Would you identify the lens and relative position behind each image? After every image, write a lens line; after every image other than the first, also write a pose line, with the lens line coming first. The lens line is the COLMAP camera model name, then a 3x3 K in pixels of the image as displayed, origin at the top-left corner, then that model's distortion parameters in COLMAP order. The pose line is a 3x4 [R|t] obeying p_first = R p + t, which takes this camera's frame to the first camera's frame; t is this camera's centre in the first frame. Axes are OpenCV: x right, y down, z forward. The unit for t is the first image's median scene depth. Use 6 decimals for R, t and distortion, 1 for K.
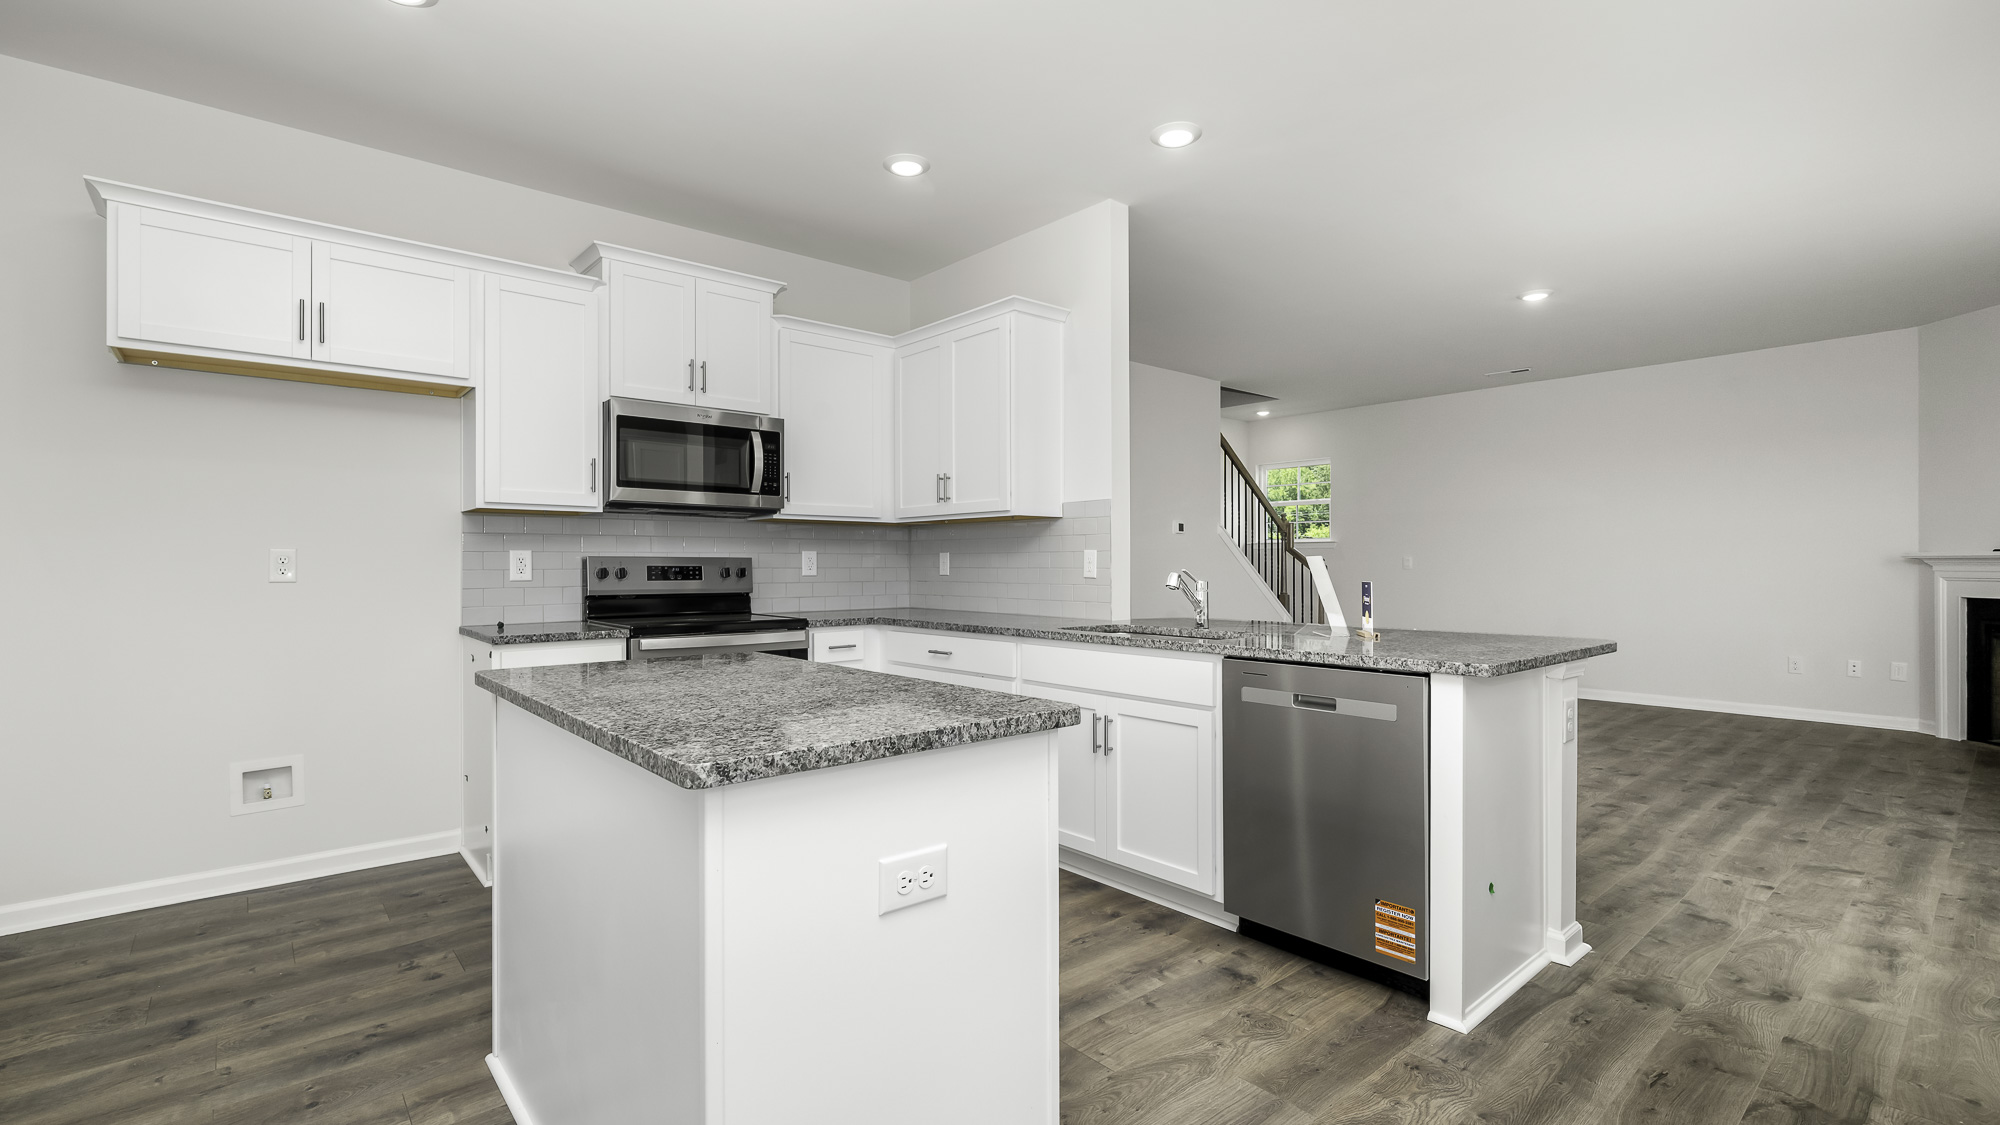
lens RADIAL K [[881.7, 0, 1001.3], [0, 881.7, 564.9], [0, 0, 1]] dist [0.002682, -0.000583]
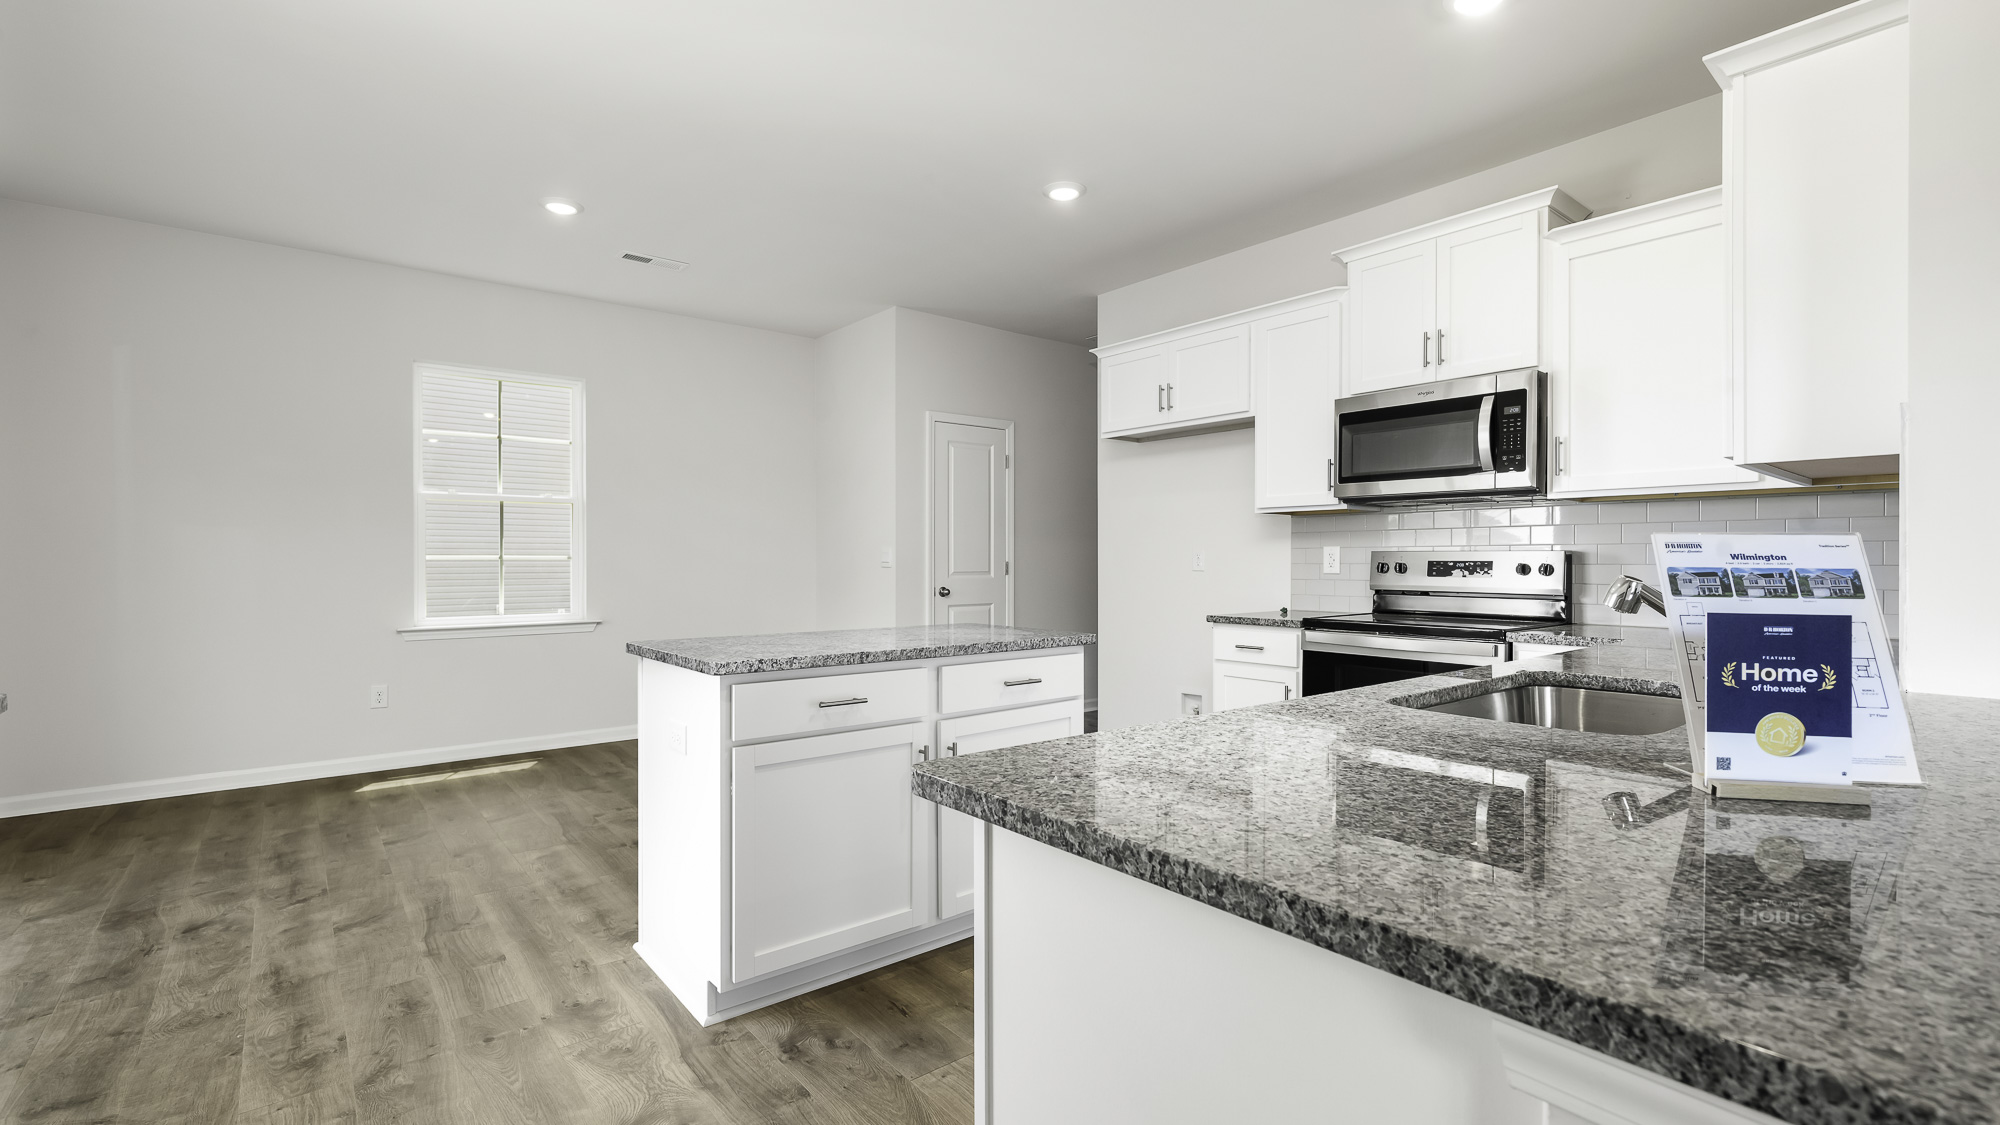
lens RADIAL K [[881.7, 0, 990.6], [0, 881.7, 565.0], [0, 0, 1]] dist [0.002682, -0.000583]
pose [[-0.040116, 0.007915, -0.999164, 0.585243], [0.000271, 0.999969, 0.007911, -0.001748], [0.999195, 0.000046, -0.040117, 0.603151]]
